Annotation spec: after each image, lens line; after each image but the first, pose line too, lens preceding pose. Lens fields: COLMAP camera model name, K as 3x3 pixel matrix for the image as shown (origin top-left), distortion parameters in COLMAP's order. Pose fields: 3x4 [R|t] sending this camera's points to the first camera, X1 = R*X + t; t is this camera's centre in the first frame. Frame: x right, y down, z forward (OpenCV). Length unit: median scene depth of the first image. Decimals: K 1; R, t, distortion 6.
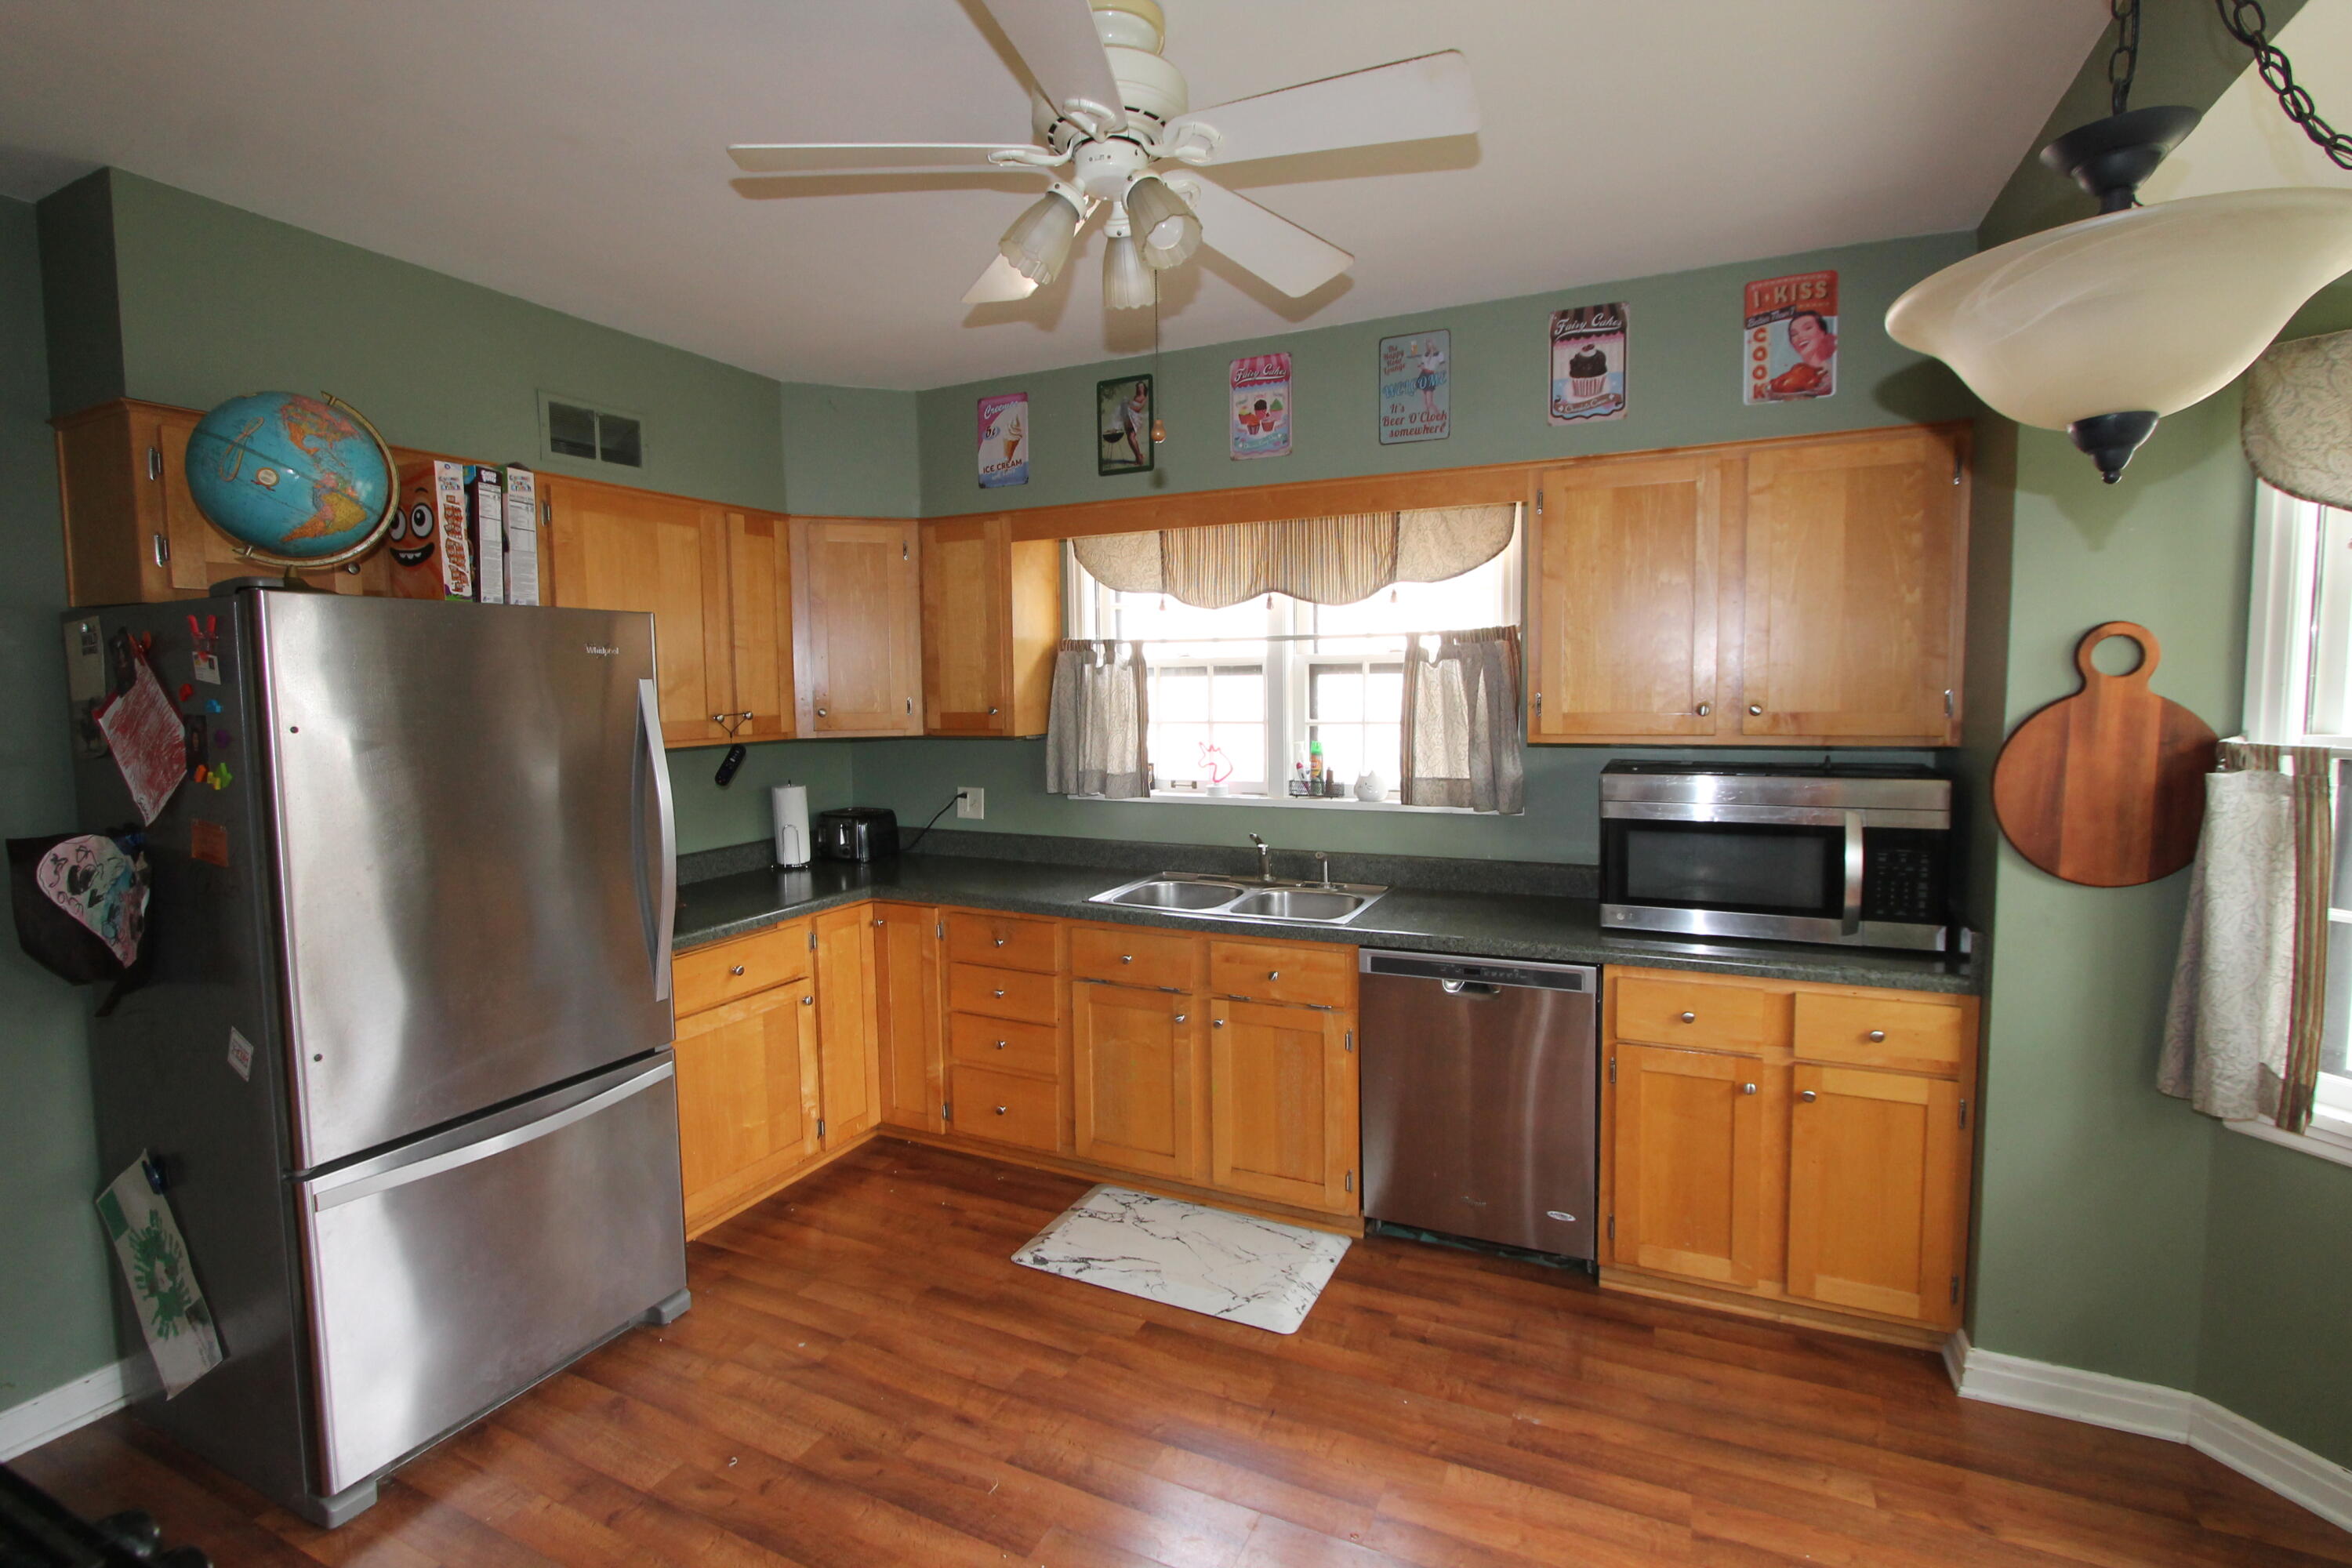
lens RADIAL K [[1093.1, 0, 1176.0], [0, 1093.1, 784.0], [0, 0, 1]] dist [-0.010177, -0.000111]
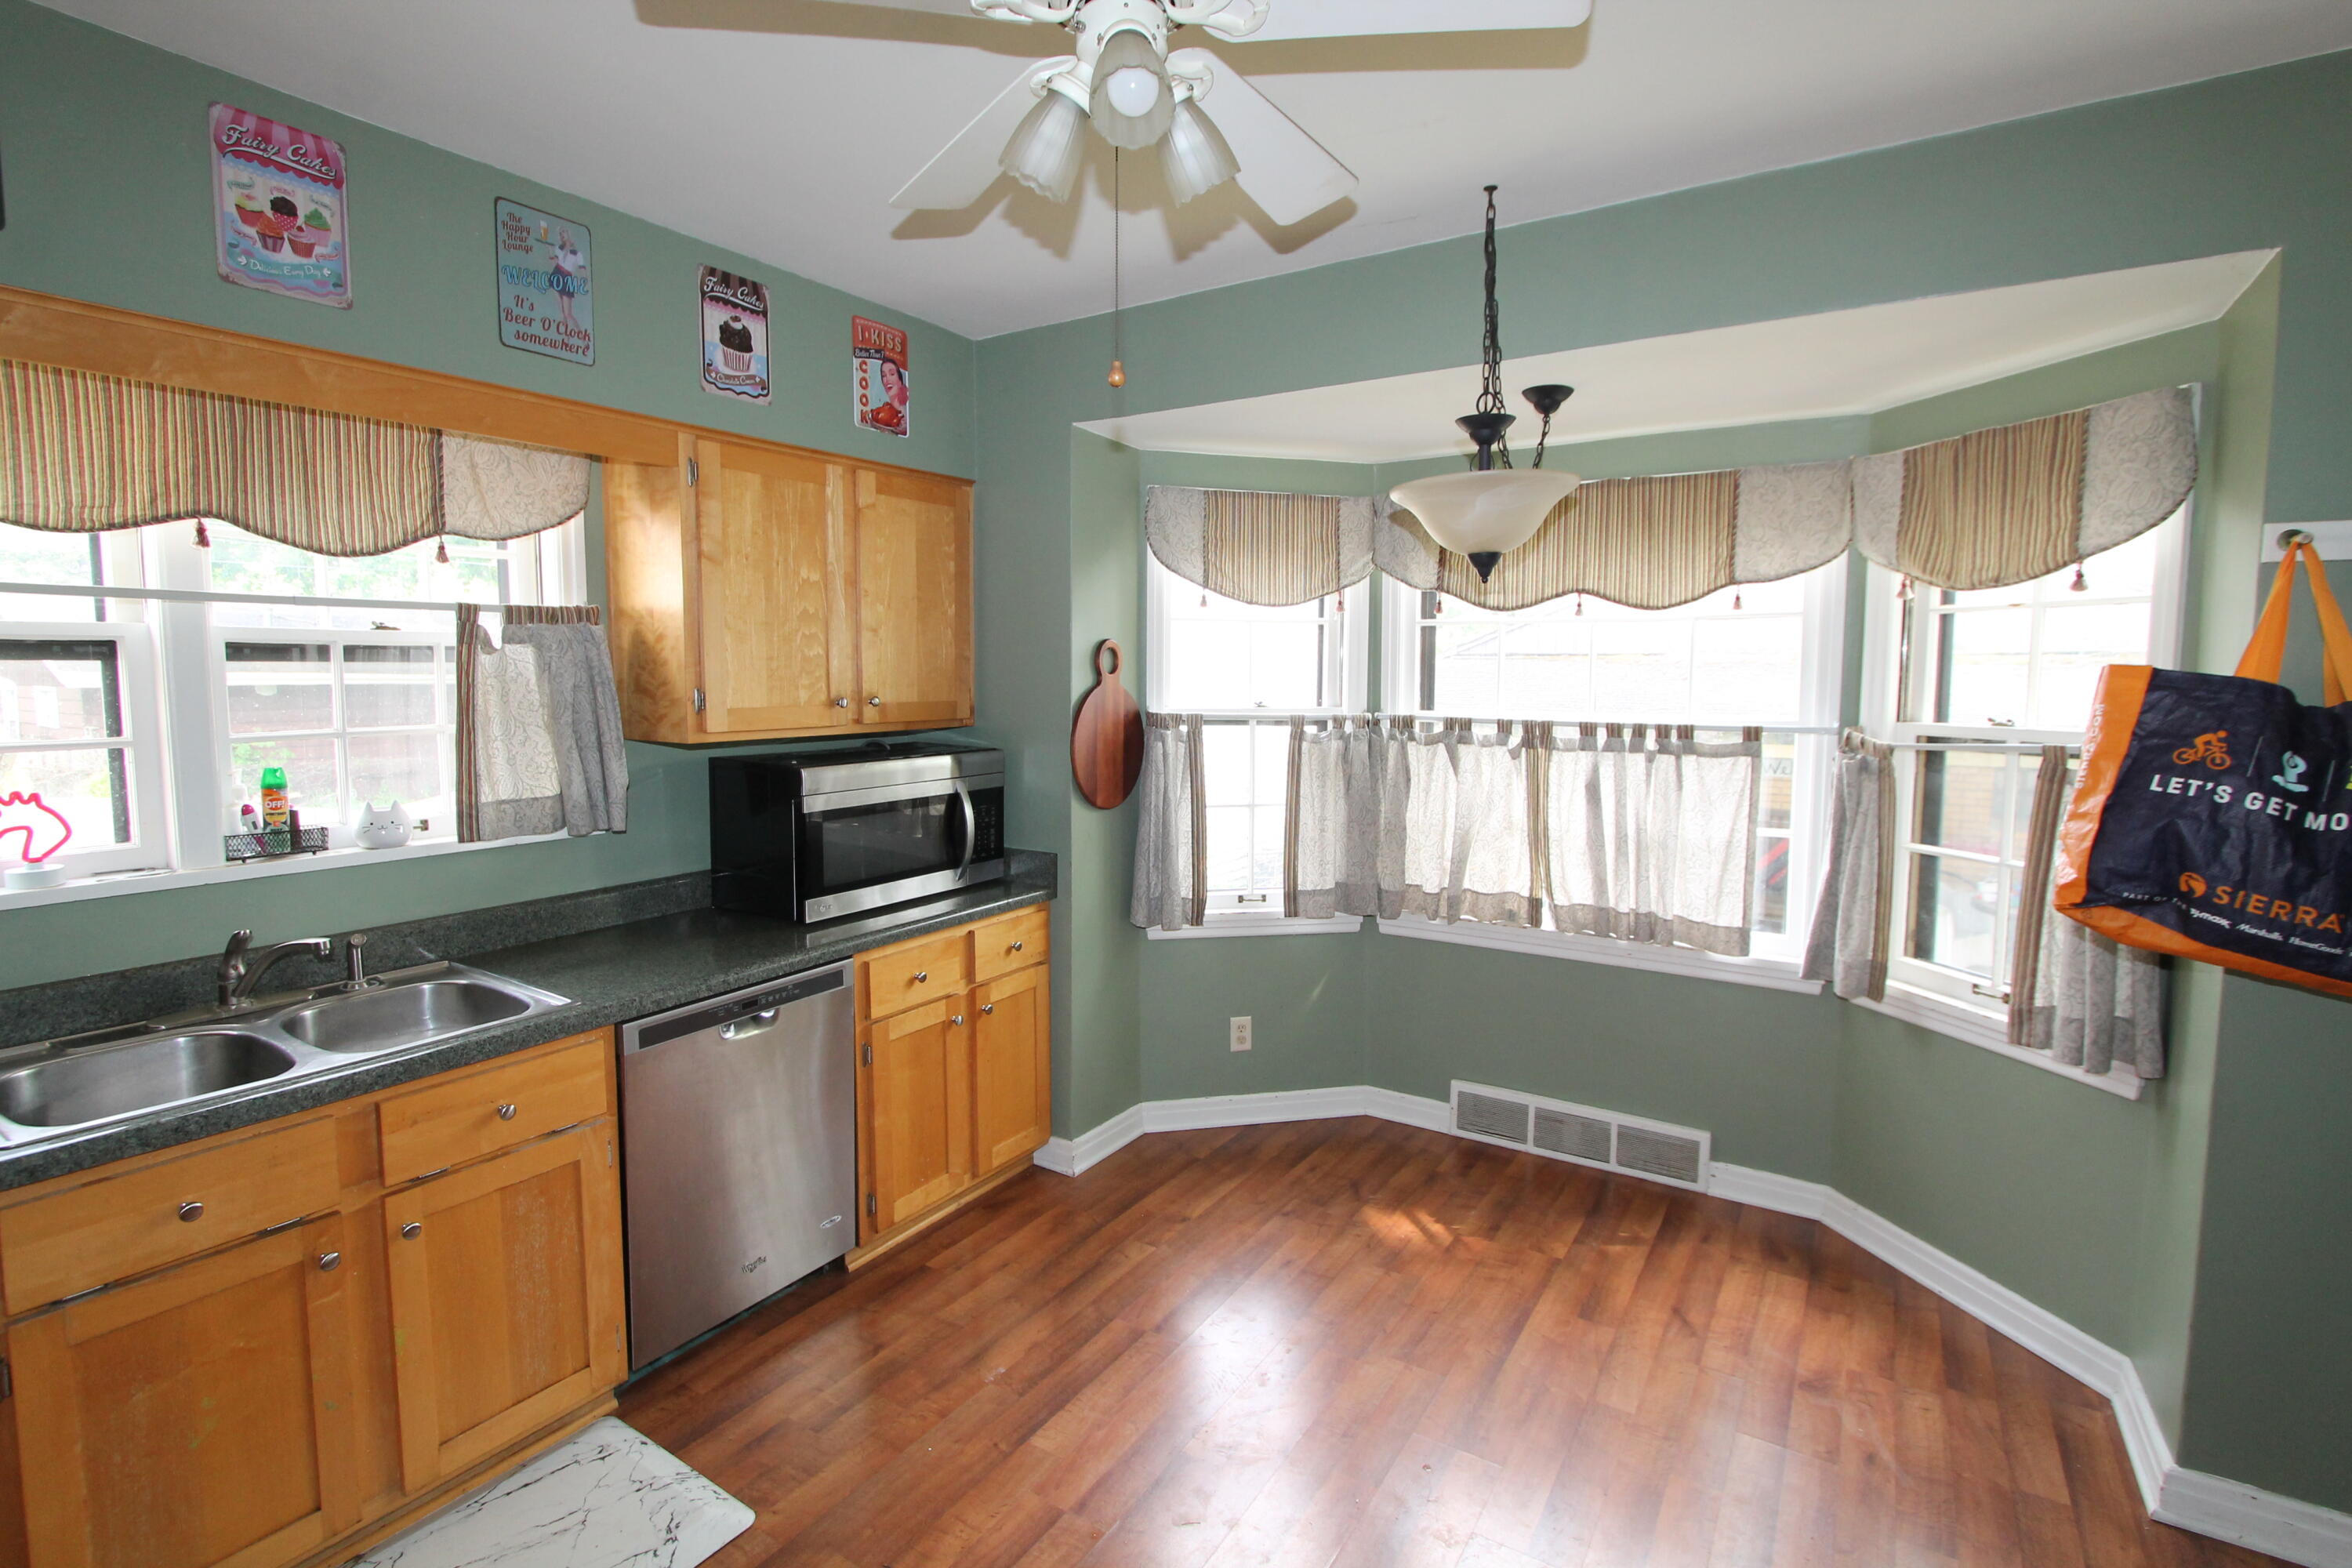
lens RADIAL K [[1109.5, 0, 1179.0], [0, 1109.5, 772.0], [0, 0, 1]] dist [-0.010936, -0.001006]
pose [[0.120264, -0.083320, 0.989239, -0.513073], [0.079298, 0.994094, 0.074088, -0.049466], [-0.989570, 0.069534, 0.126161, 0.494619]]
